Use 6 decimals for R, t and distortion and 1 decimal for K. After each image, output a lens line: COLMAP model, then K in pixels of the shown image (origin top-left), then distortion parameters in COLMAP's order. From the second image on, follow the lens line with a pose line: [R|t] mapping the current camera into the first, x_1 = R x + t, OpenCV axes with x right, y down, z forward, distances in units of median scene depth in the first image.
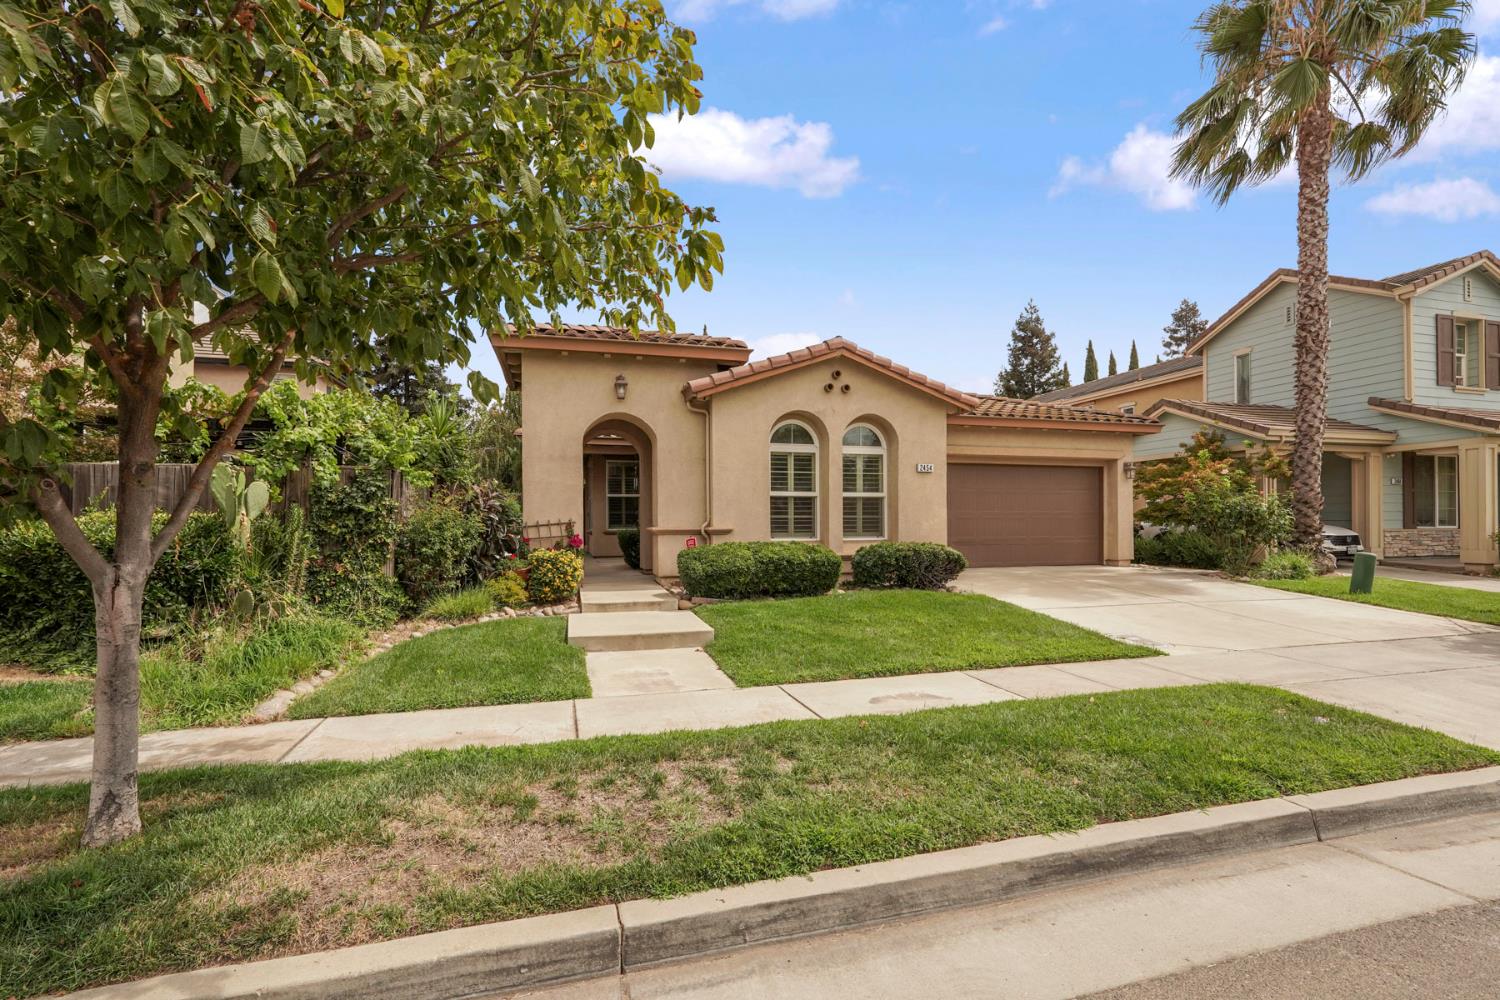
lens RADIAL K [[675.0, 0, 746.0], [0, 675.0, 506.9], [0, 0, 1]] dist [-0.007011, 0.001905]
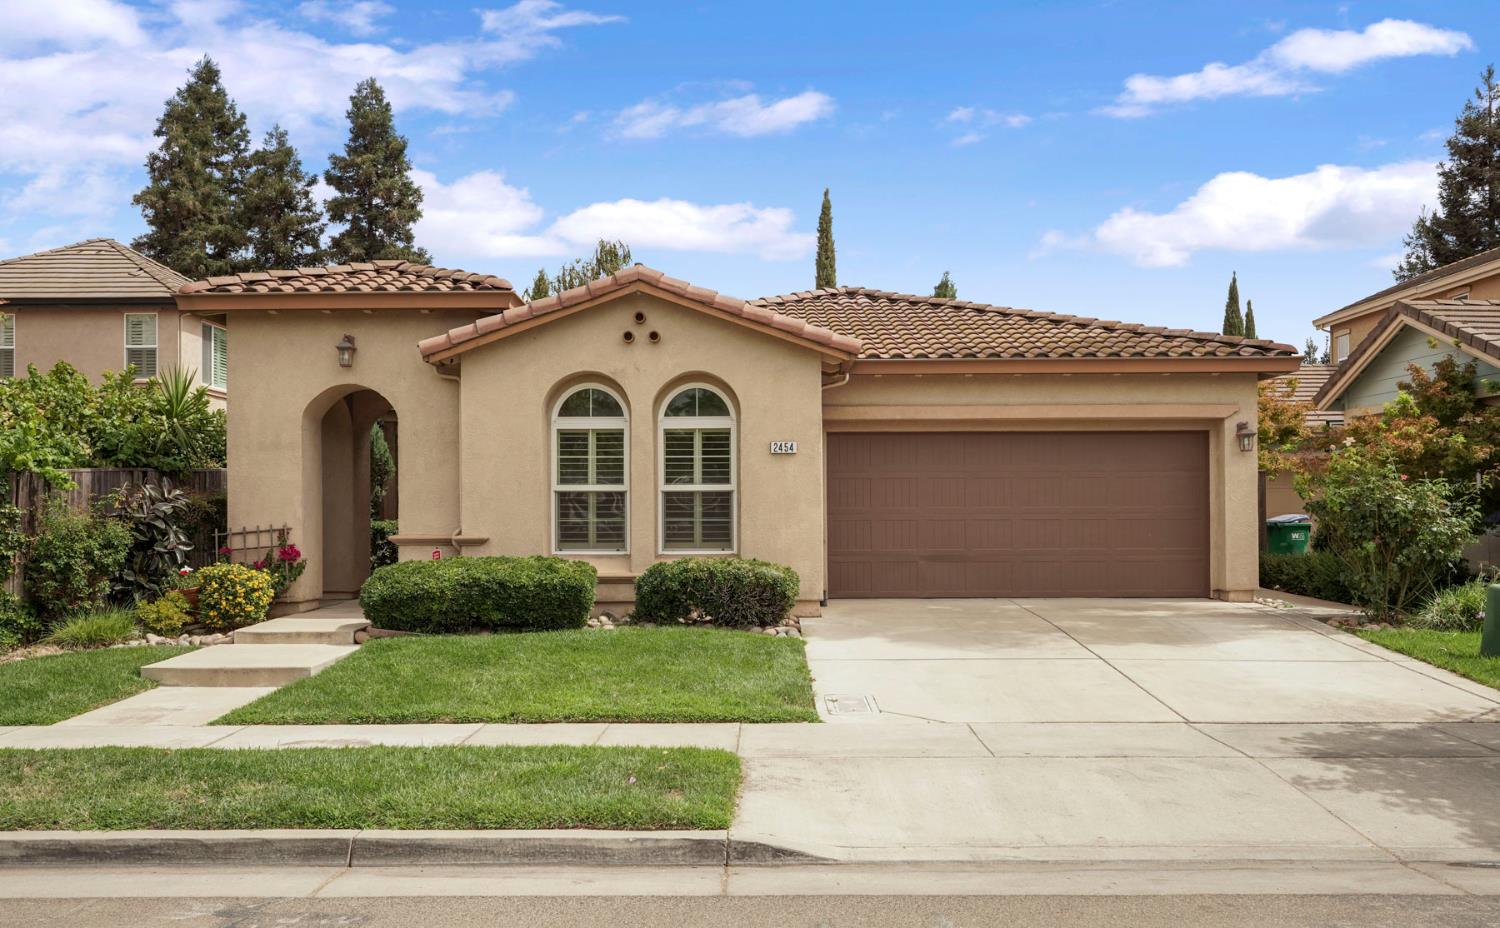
lens RADIAL K [[1229.2, 0, 739.1], [0, 1229.2, 468.1], [0, 0, 1]] dist [0.006417, -0.002503]
pose [[0.959955, -0.009689, -0.279986, 0.588476], [0.007523, 0.999933, -0.008811, -0.028001], [0.280053, 0.006352, 0.959964, -0.194572]]
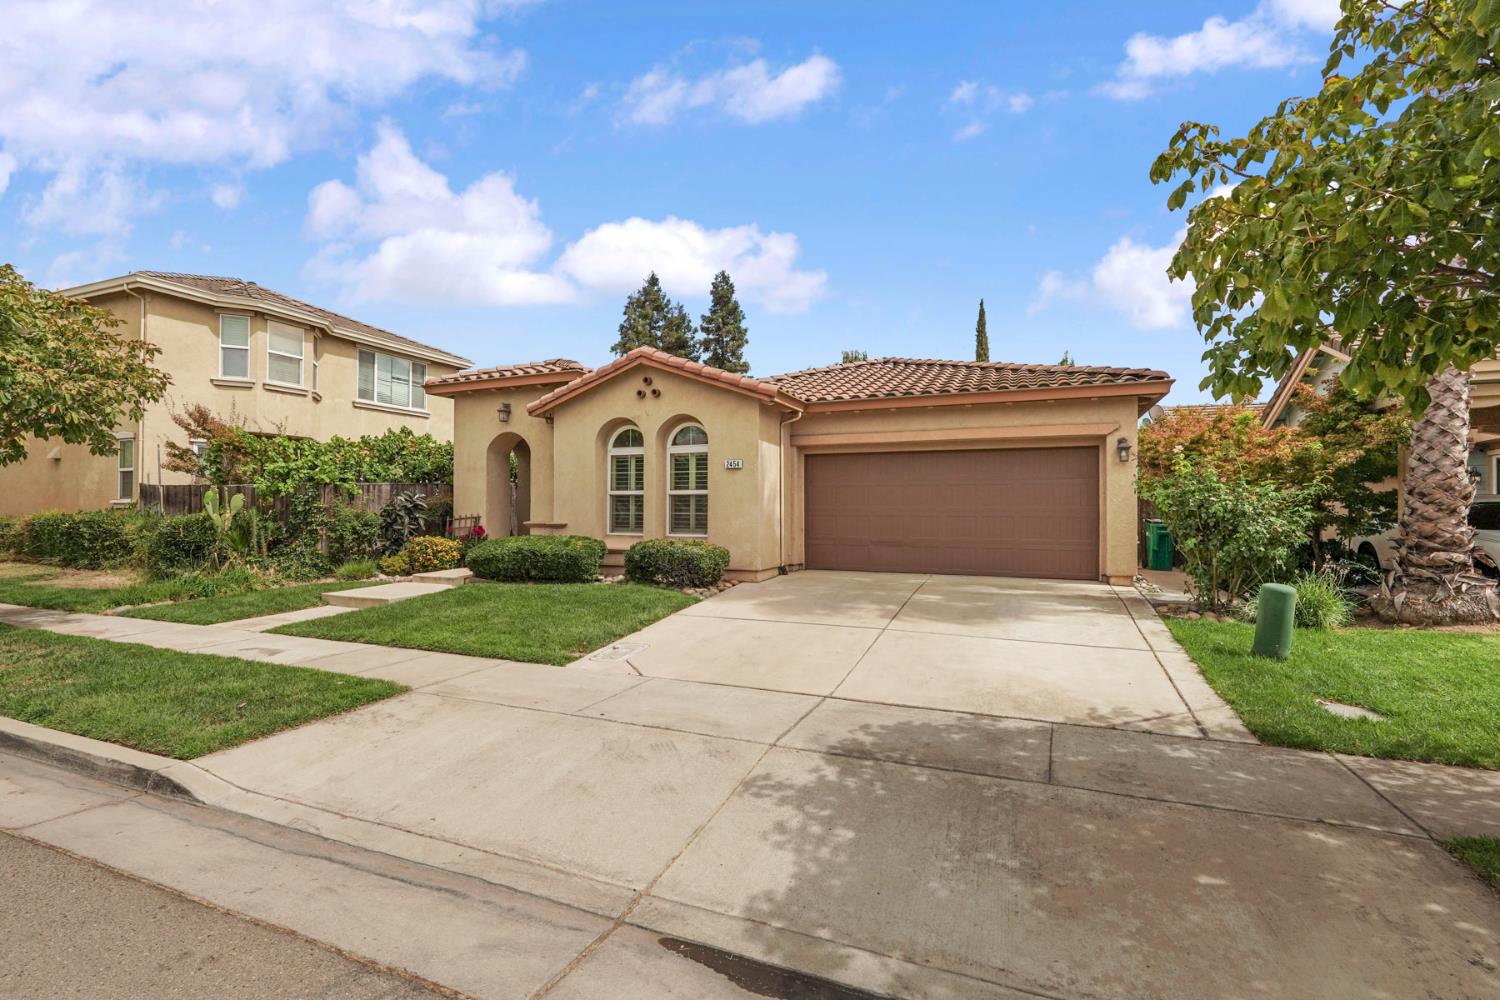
lens RADIAL K [[675.0, 0, 751.8], [0, 675.0, 489.1], [0, 0, 1]] dist [-0.007011, 0.001905]
pose [[0.783342, -0.012786, -0.621459, 0.925945], [0.009716, 0.999918, -0.008325, -0.014267], [0.621514, 0.000483, 0.783403, 0.265232]]
